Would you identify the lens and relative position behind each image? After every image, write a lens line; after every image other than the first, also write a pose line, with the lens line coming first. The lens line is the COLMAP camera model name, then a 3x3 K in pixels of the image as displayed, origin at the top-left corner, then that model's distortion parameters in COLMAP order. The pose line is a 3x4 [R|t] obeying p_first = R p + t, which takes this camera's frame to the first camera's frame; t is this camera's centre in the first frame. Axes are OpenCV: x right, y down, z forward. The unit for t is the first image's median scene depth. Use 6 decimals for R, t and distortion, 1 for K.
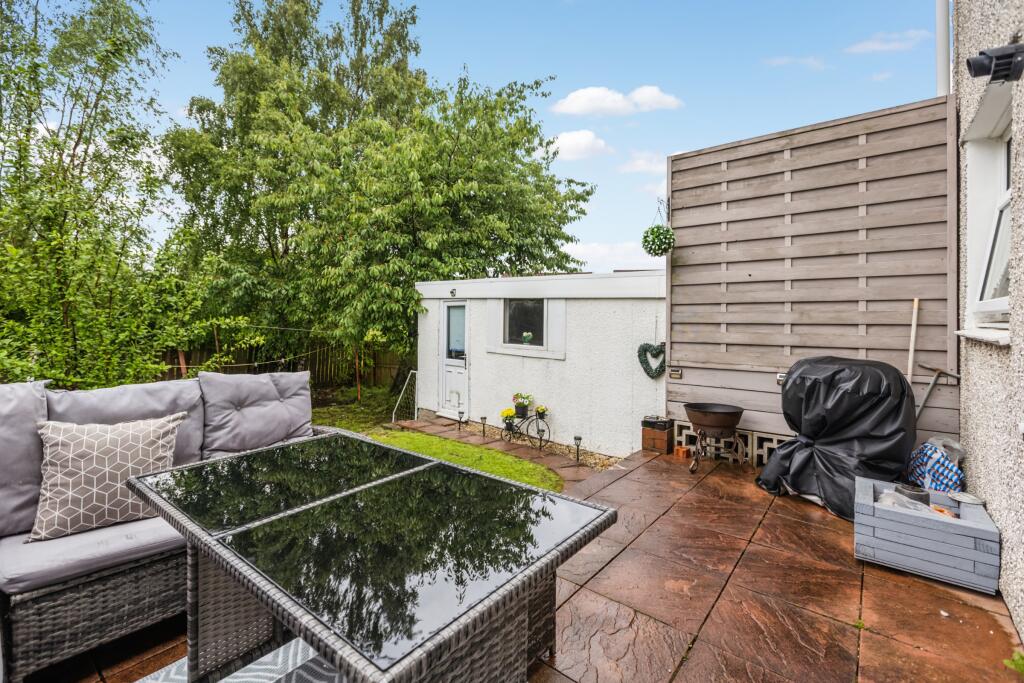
lens RADIAL K [[457.5, 0, 502.3], [0, 457.5, 314.4], [0, 0, 1]] dist [0.003054, 0.000143]
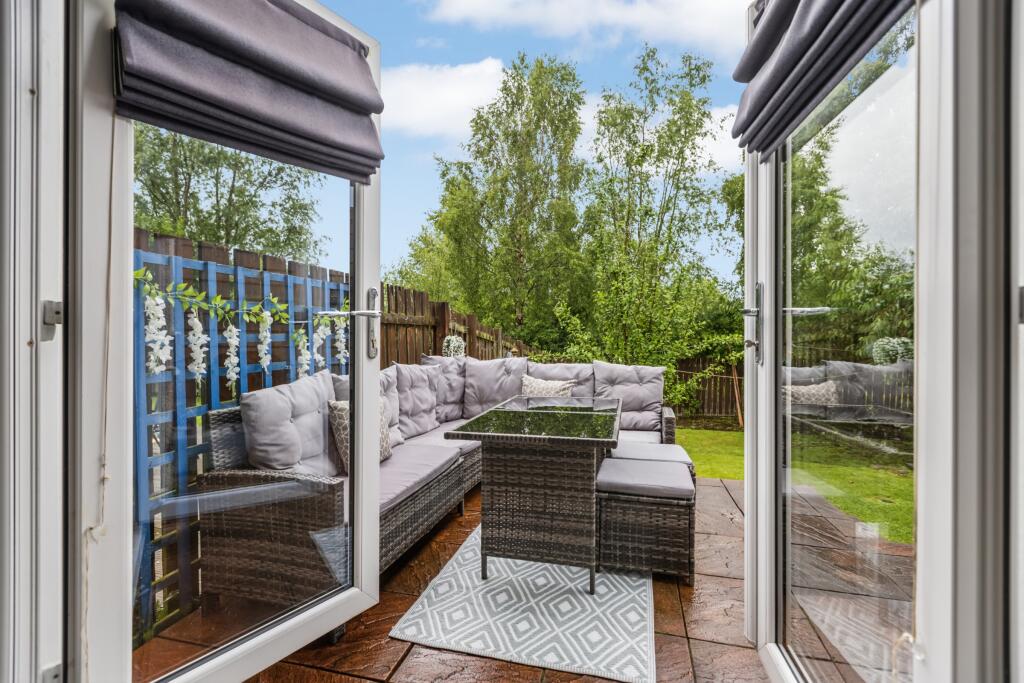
lens RADIAL K [[457.5, 0, 514.5], [0, 457.5, 336.4], [0, 0, 1]] dist [0.003054, 0.000143]
pose [[0.414874, -0.005123, -0.909864, 0.757612], [0.004530, 0.999983, -0.003565, 0.043572], [0.909867, -0.002643, 0.414891, 0.034463]]
